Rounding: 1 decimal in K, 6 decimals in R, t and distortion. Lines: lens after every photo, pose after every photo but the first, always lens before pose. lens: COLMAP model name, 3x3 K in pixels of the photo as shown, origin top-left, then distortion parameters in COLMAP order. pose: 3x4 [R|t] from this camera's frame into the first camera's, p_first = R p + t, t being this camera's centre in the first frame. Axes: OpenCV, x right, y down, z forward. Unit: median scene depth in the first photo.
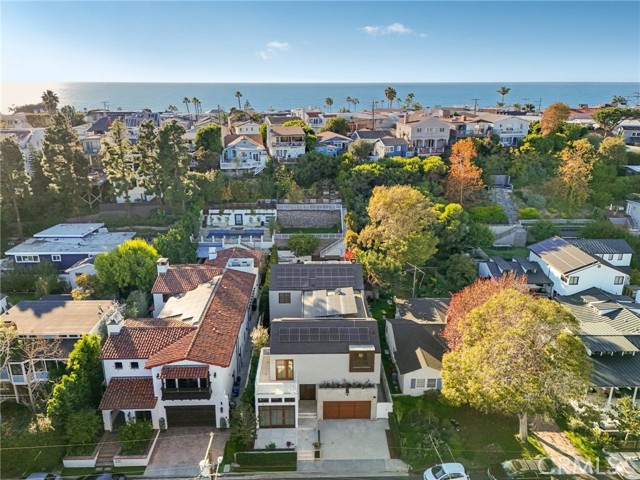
lens RADIAL K [[465.4, 0, 320.0], [0, 465.4, 240.0], [0, 0, 1]] dist [0.026745, -0.002334]
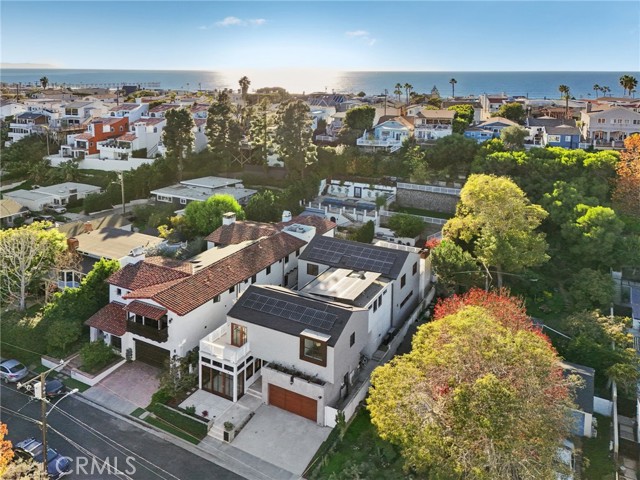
lens RADIAL K [[435.1, 0, 291.9], [0, 435.1, 128.8], [0, 0, 1]] dist [0.018216, 0.003942]
pose [[0.882416, 0.061456, -0.466440, 0.184243], [-0.149683, 0.976588, -0.154501, -0.012354], [0.446024, 0.206152, 0.870955, 0.058278]]
